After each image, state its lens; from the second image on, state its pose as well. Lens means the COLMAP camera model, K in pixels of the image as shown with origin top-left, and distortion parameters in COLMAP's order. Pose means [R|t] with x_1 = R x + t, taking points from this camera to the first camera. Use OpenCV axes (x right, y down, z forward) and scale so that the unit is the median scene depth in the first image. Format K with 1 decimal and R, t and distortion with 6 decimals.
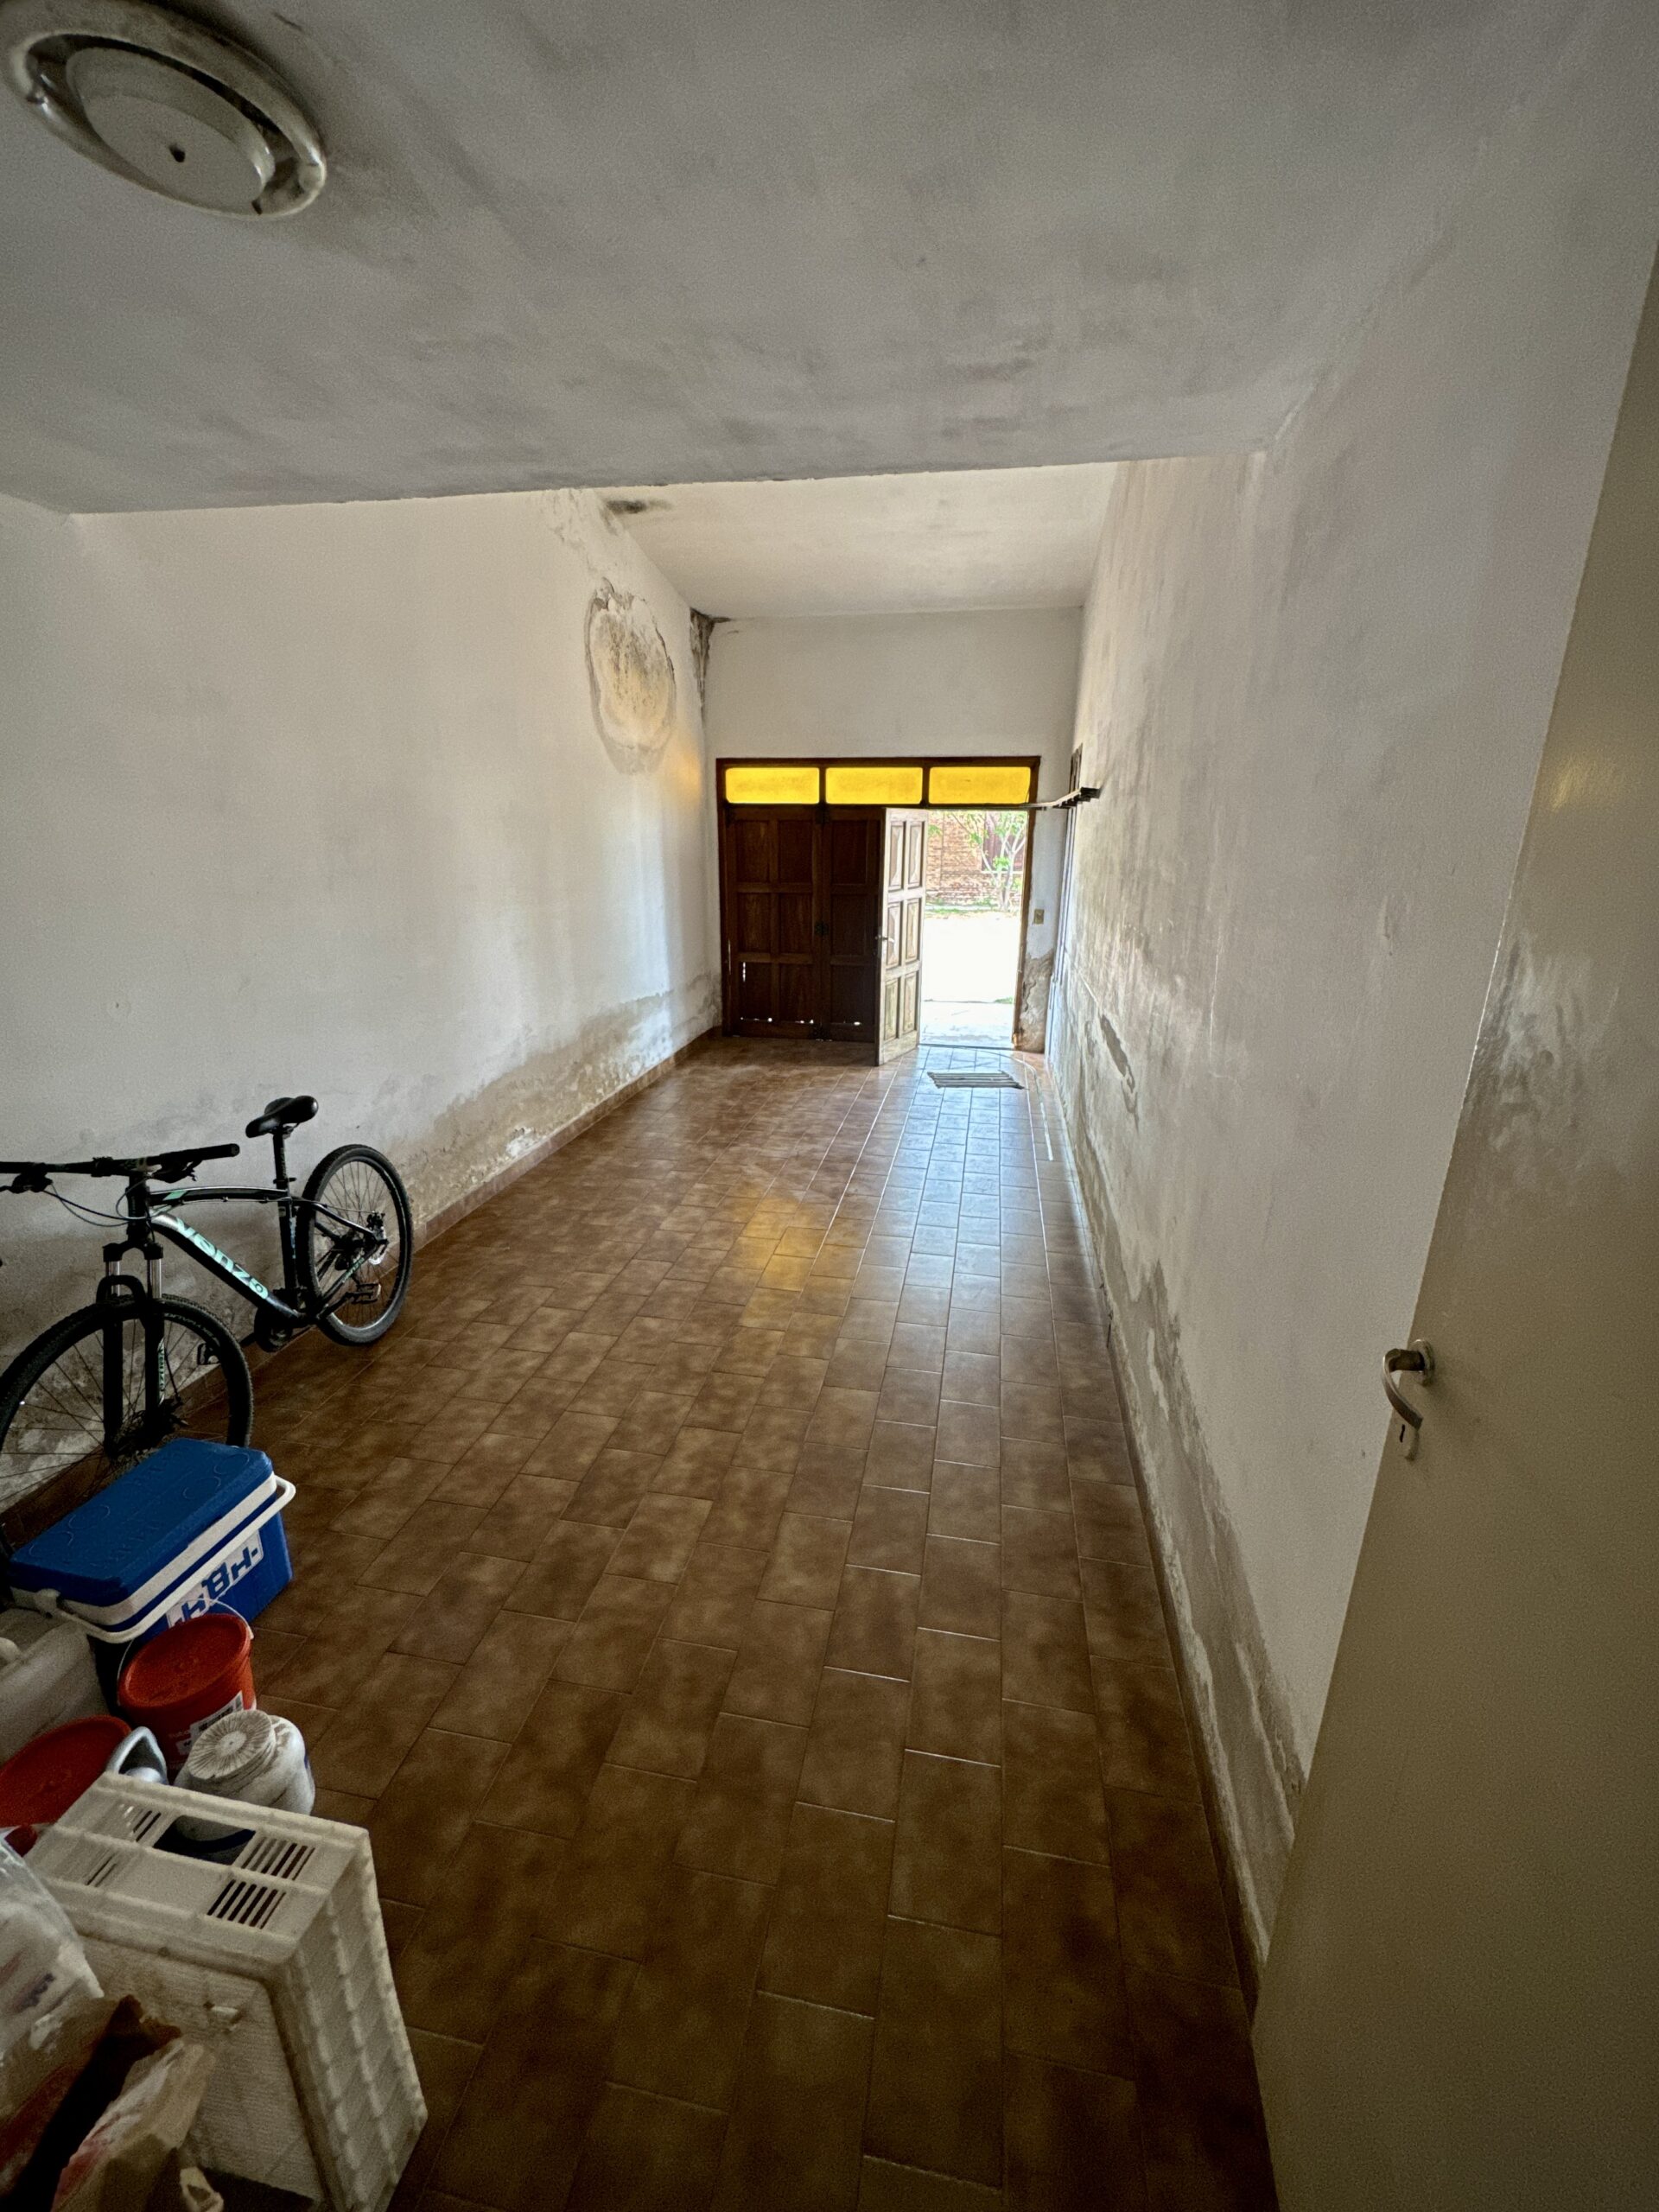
lens RADIAL K [[881.4, 0, 831.4], [0, 881.4, 1101.1], [0, 0, 1]] dist [-0.001300, 0.000290]
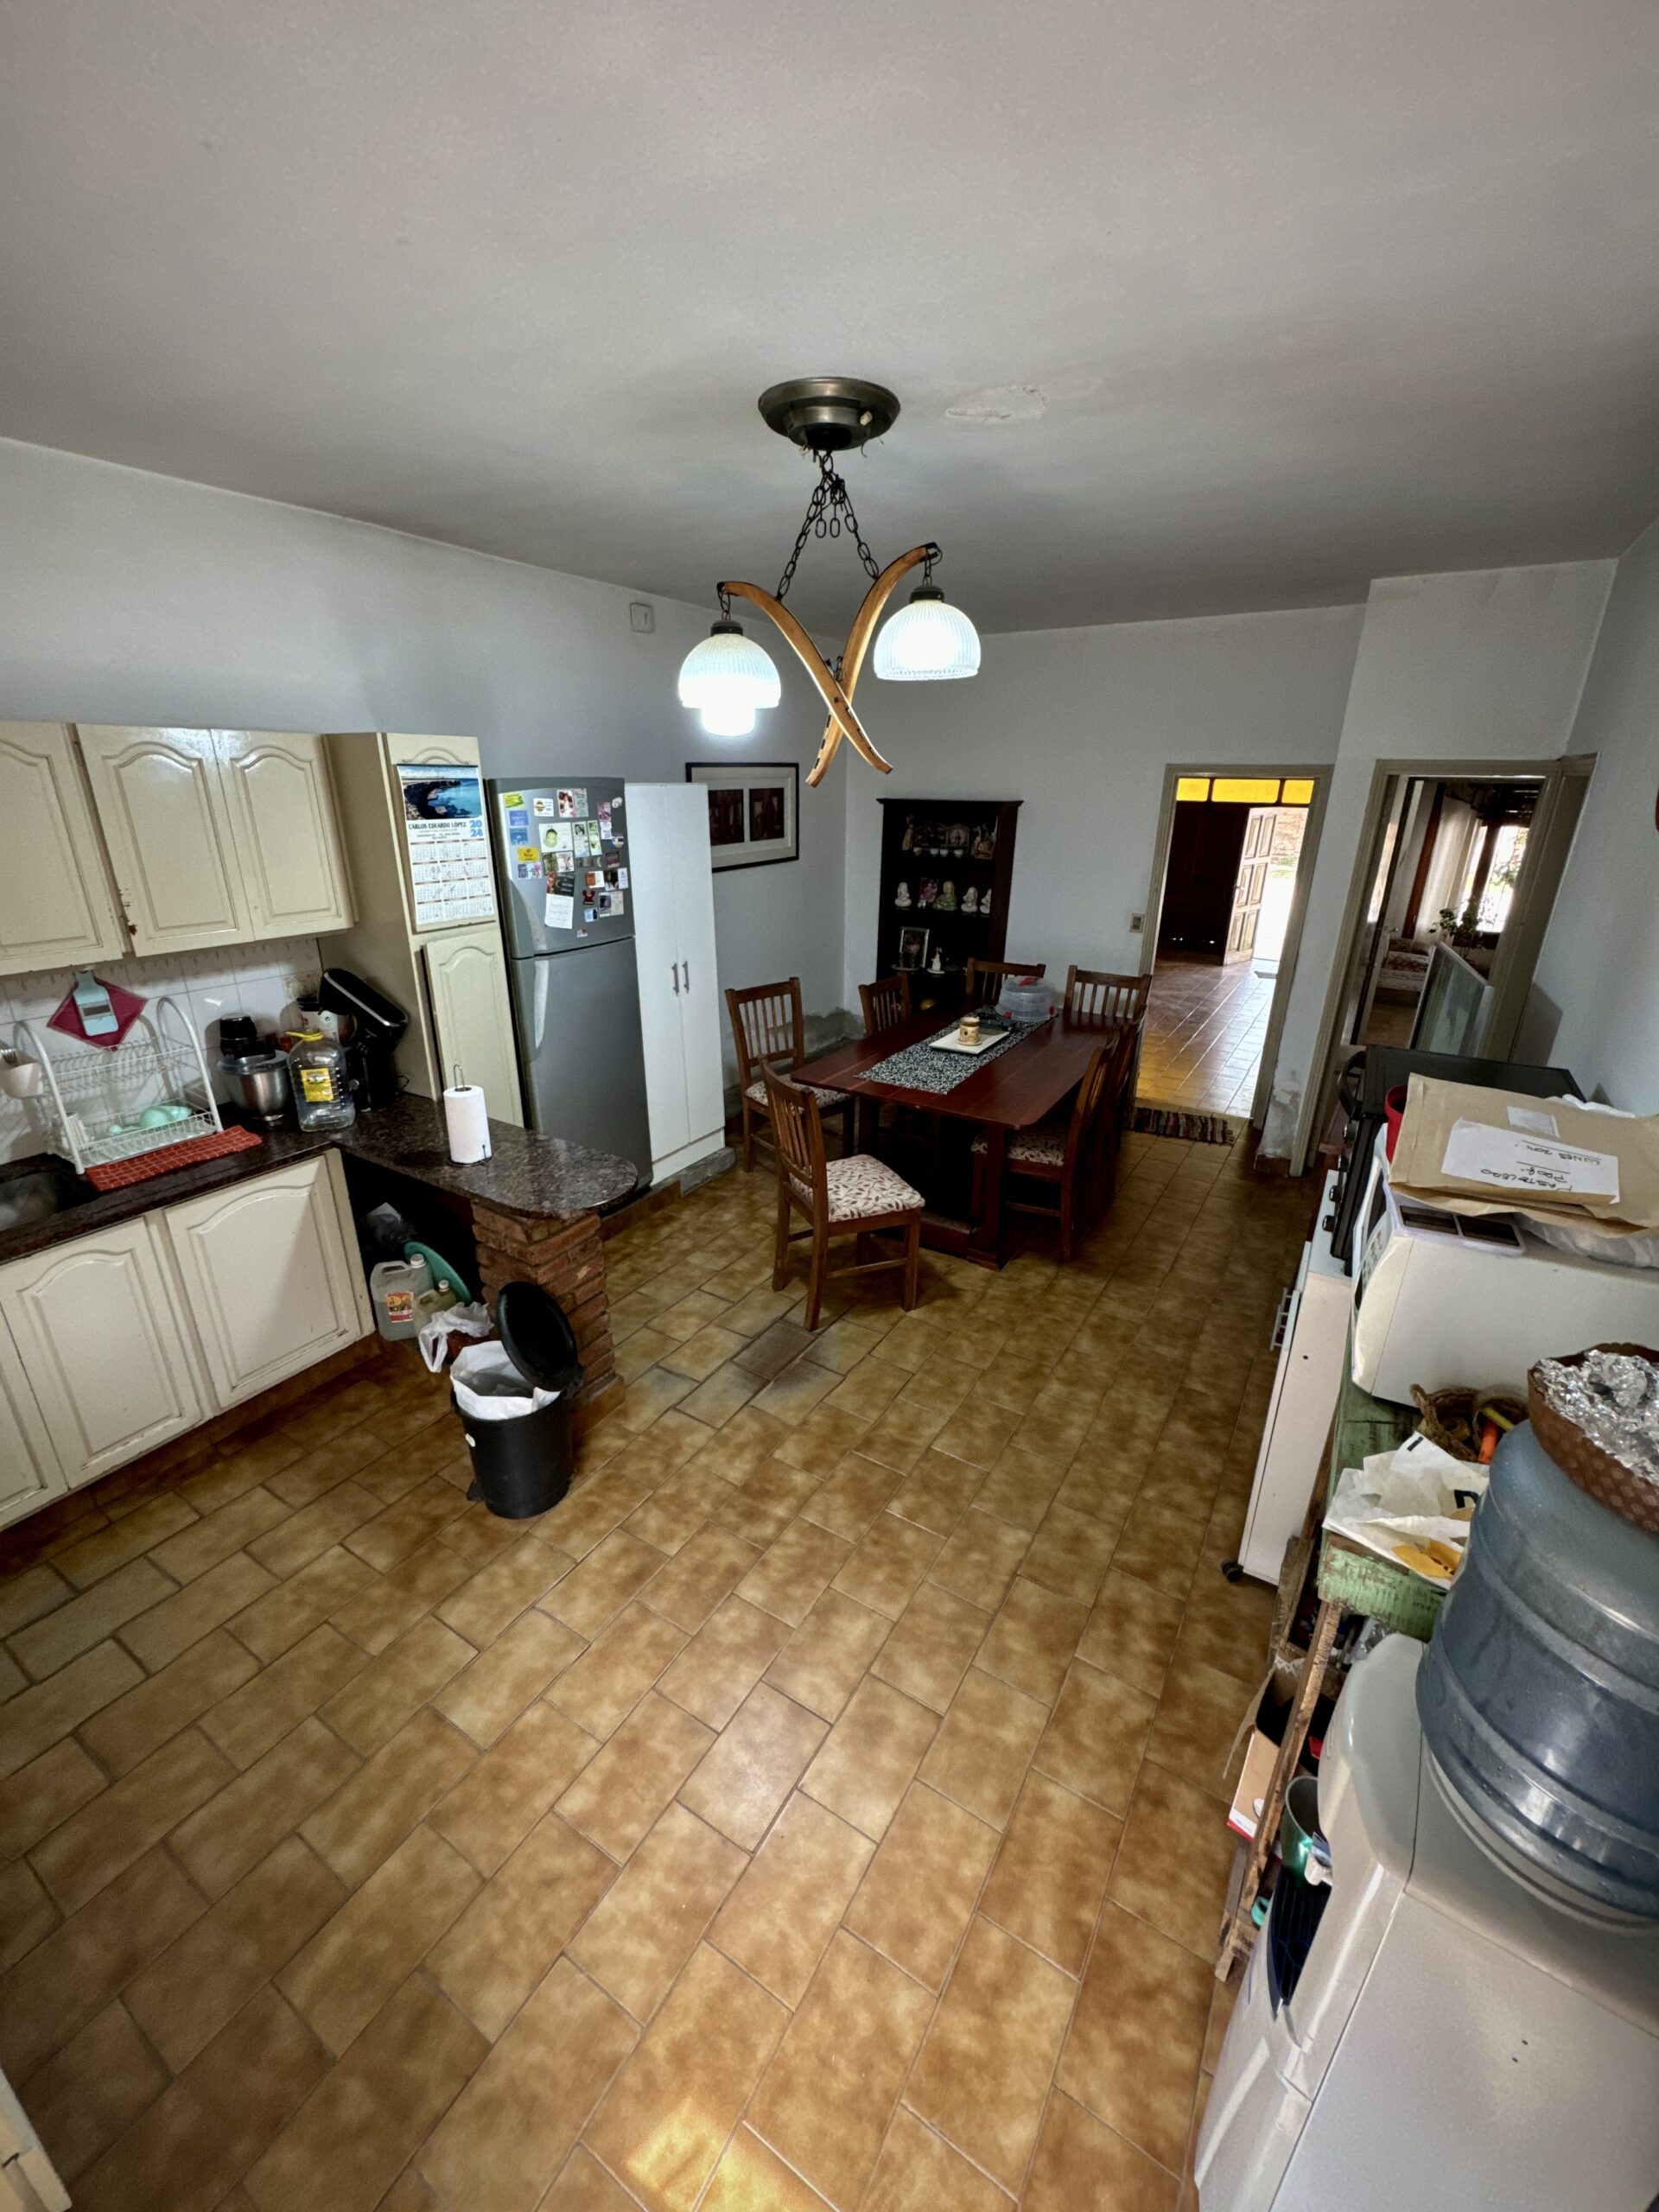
lens RADIAL K [[881.4, 0, 833.4], [0, 881.4, 1103.4], [0, 0, 1]] dist [-0.001300, 0.000290]
pose [[0.930460, 0.131886, -0.341832, -0.026913], [-0.111184, 0.990610, 0.079556, 0.165245], [0.349115, -0.036017, 0.936387, -0.804181]]
